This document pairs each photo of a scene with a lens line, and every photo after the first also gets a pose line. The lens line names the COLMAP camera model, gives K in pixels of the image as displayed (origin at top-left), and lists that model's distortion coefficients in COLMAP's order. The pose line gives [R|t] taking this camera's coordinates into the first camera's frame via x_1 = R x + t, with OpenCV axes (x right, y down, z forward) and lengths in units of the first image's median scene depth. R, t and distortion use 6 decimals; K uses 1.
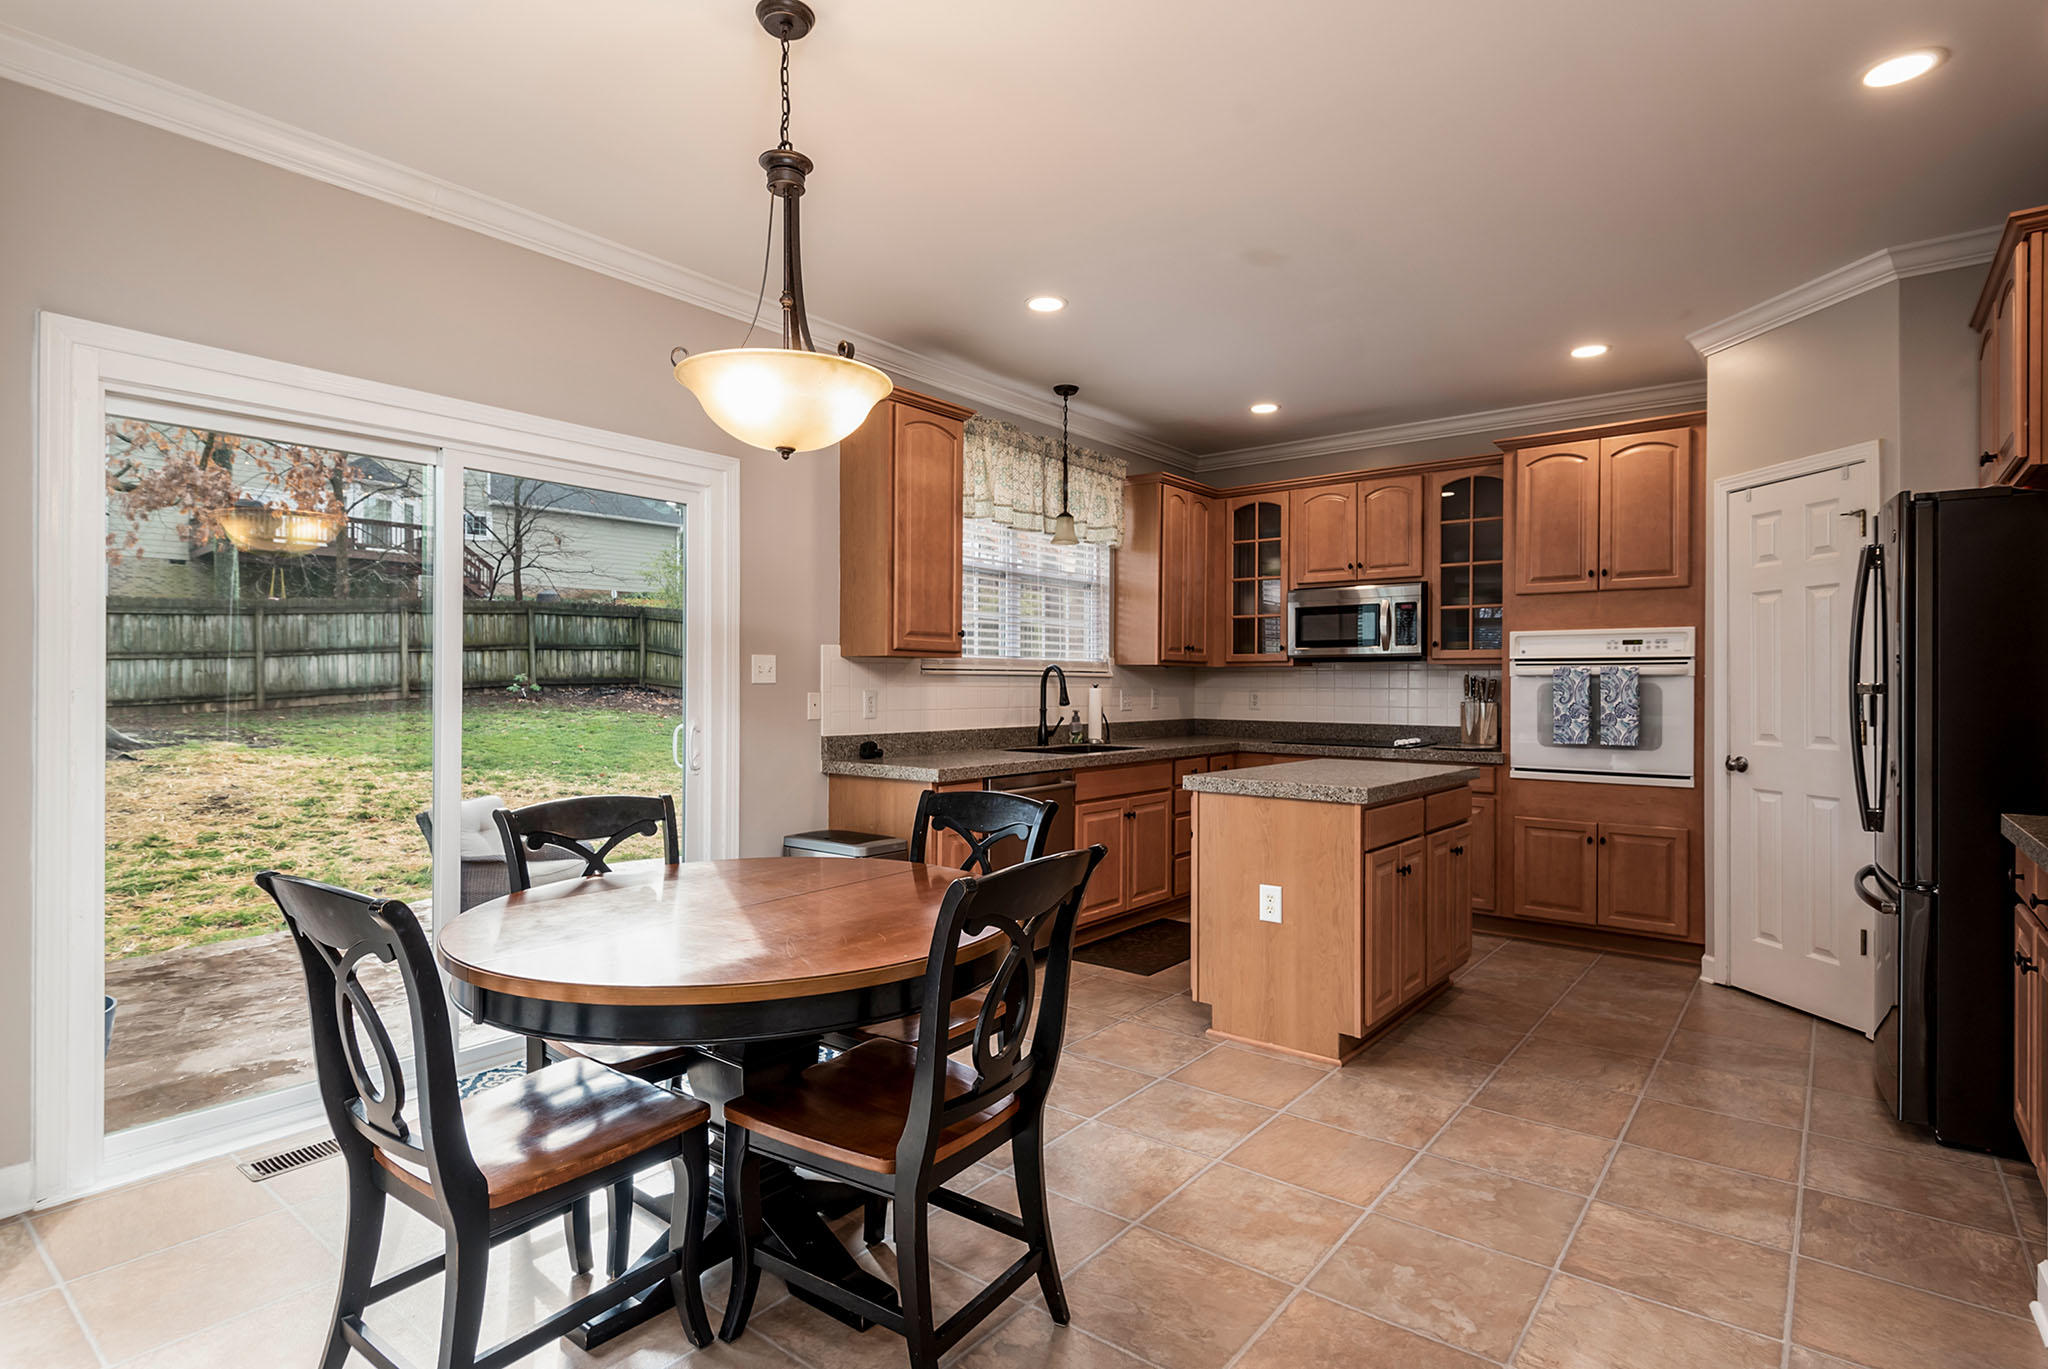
lens RADIAL K [[1047.1, 0, 1019.2], [0, 1047.1, 672.5], [0, 0, 1]] dist [0.018248, -0.000079]
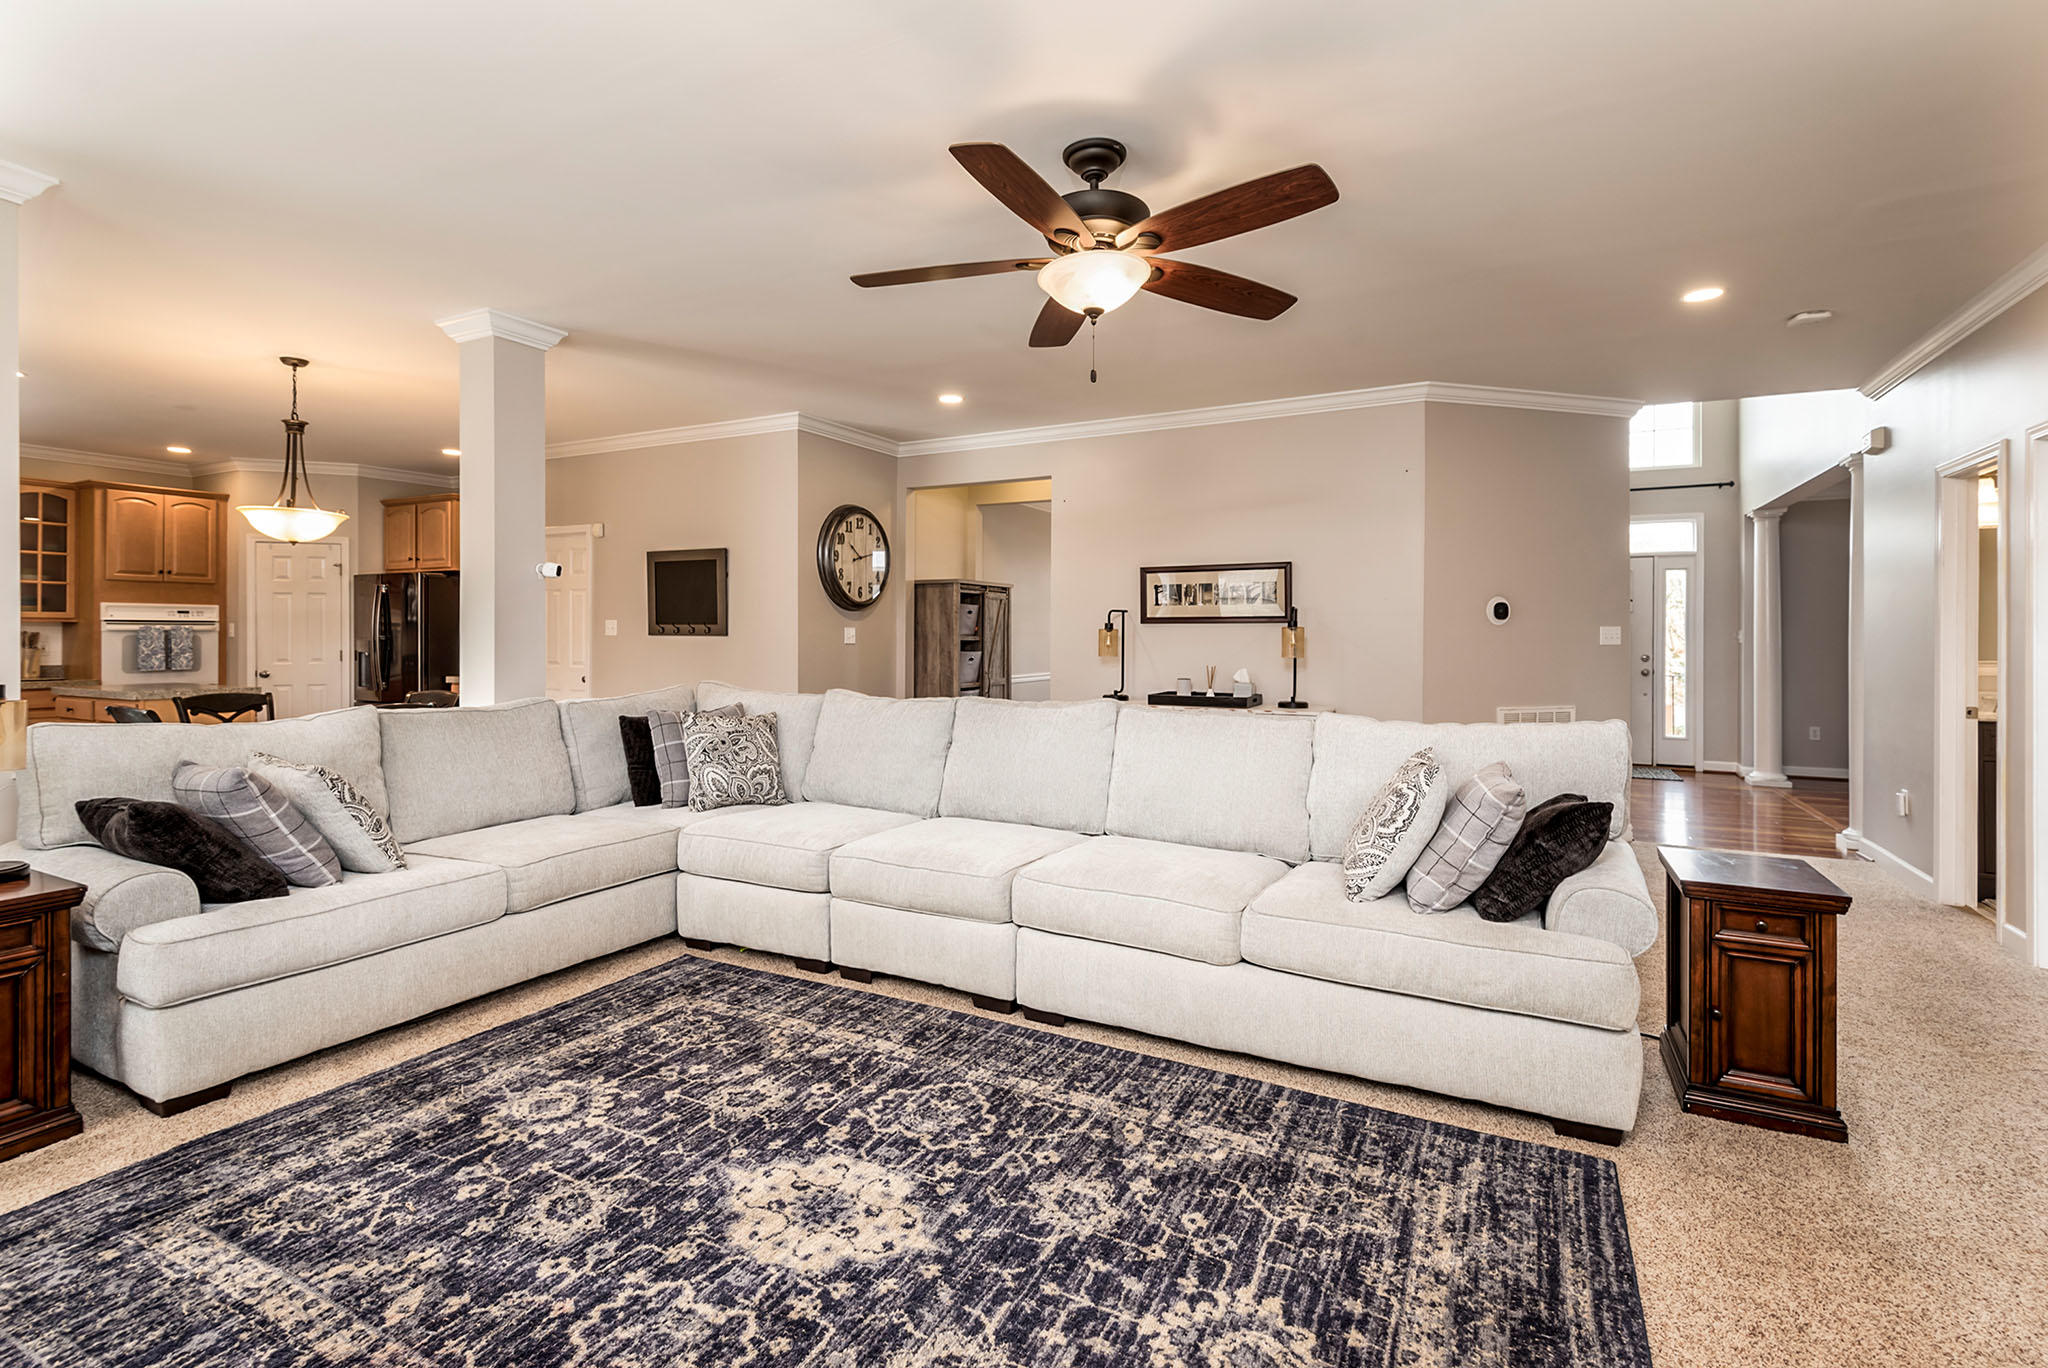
lens RADIAL K [[968.2, 0, 1027.9], [0, 968.2, 640.7], [0, 0, 1]] dist [0.037830, -0.020013]
pose [[-0.170673, -0.008355, 0.985292, -1.268337], [-0.018437, 0.999816, 0.005284, -0.015138], [-0.985155, -0.017264, -0.170796, -0.124254]]
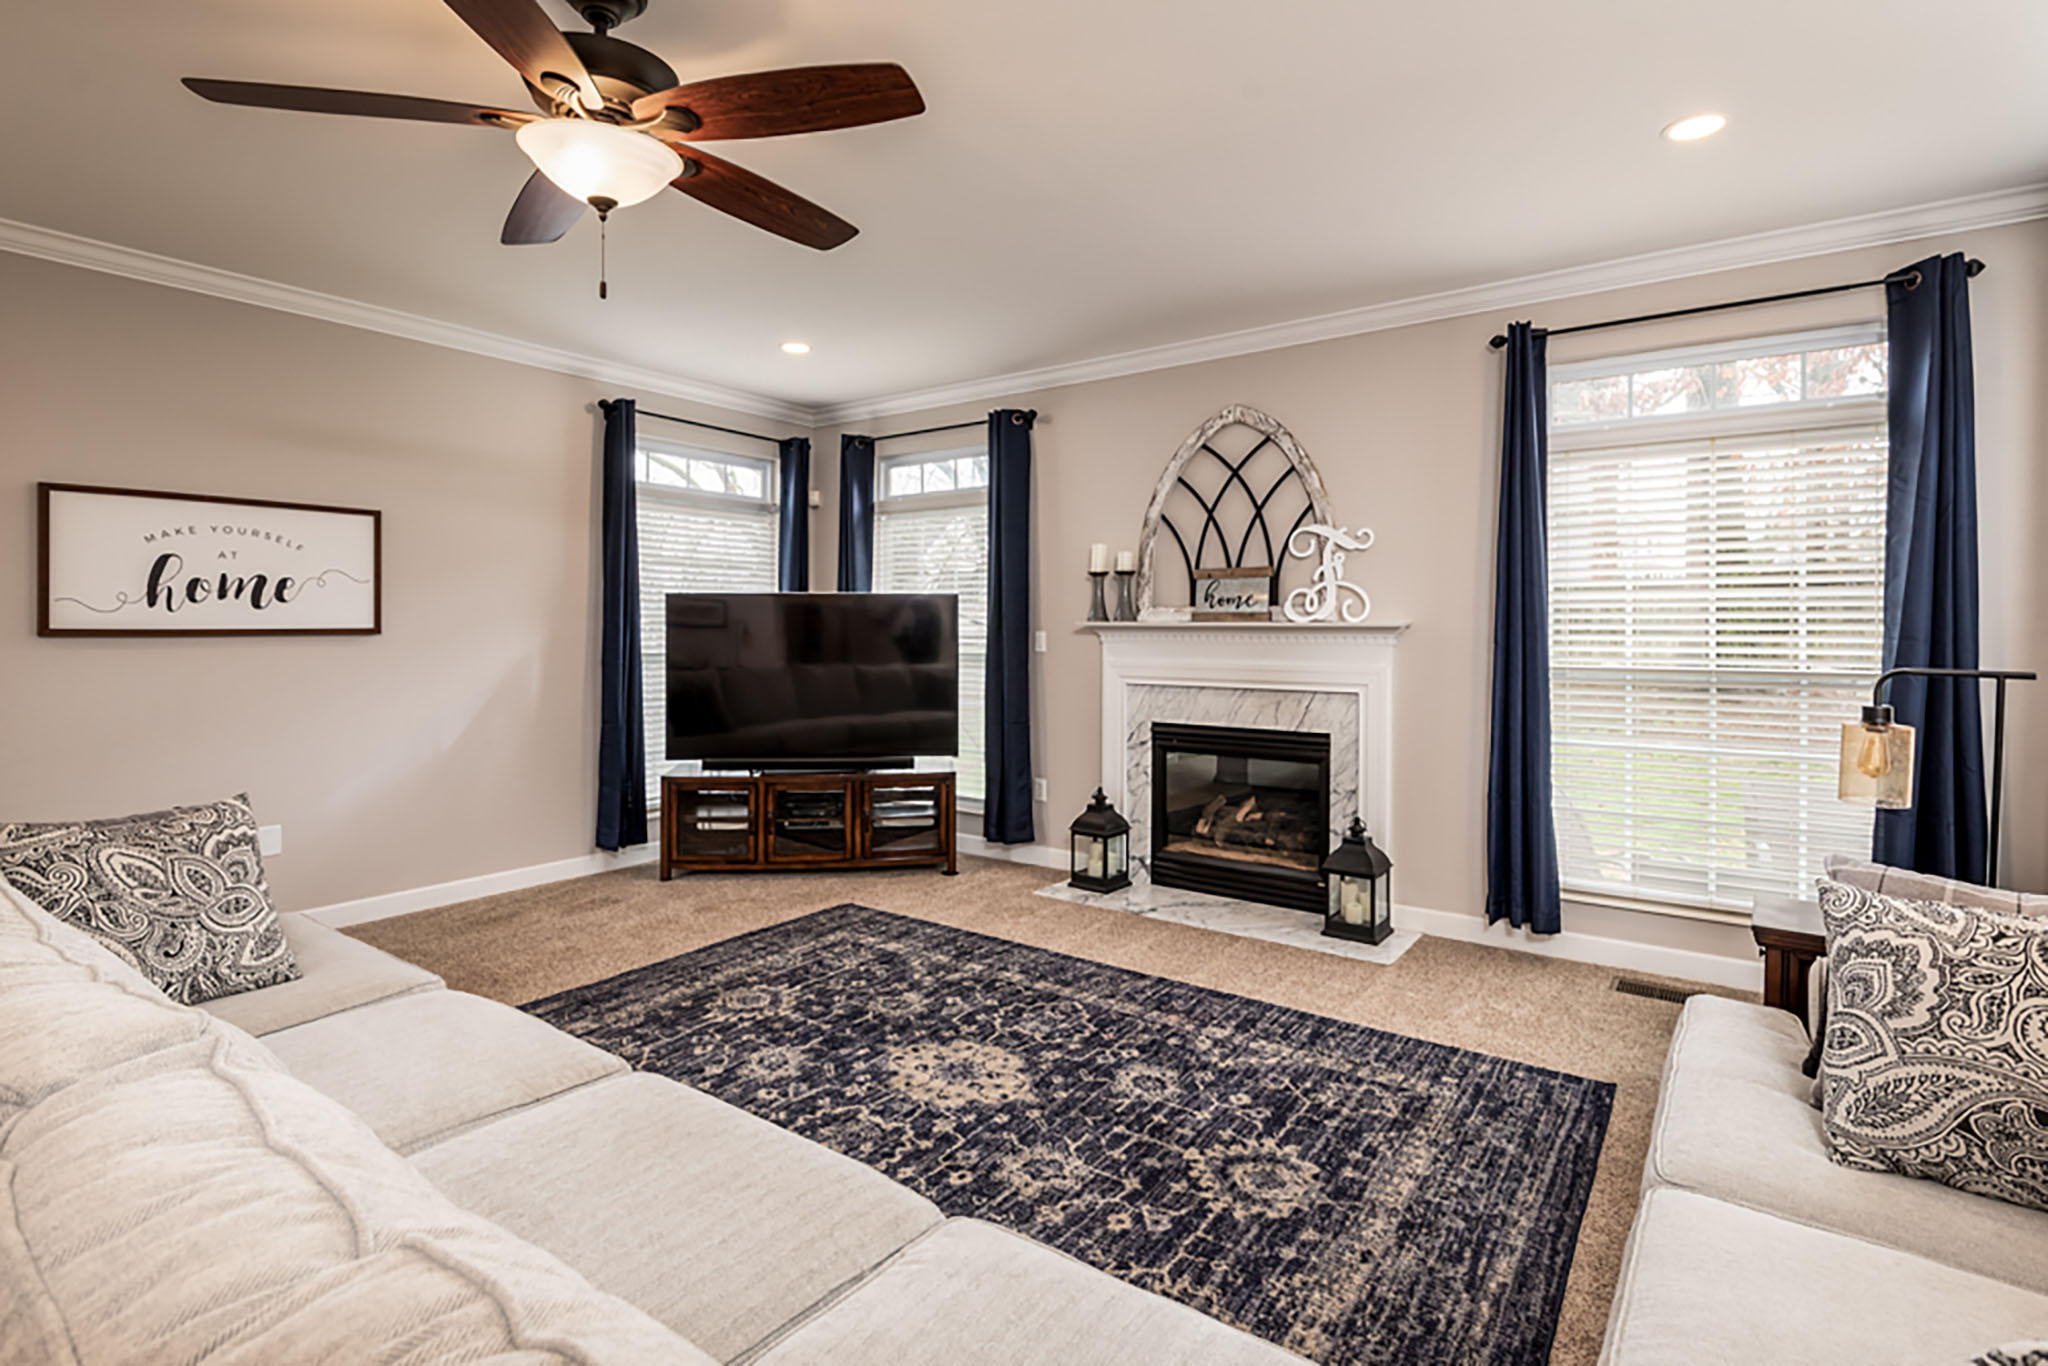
lens RADIAL K [[982.0, 0, 1019.2], [0, 982.0, 625.4], [0, 0, 1]] dist [0.002086, -0.001170]
pose [[0.024744, -0.005318, -0.999680, -0.254835], [0.013224, 0.999900, -0.004992, -0.019368], [0.999606, -0.013096, 0.024812, -0.088691]]
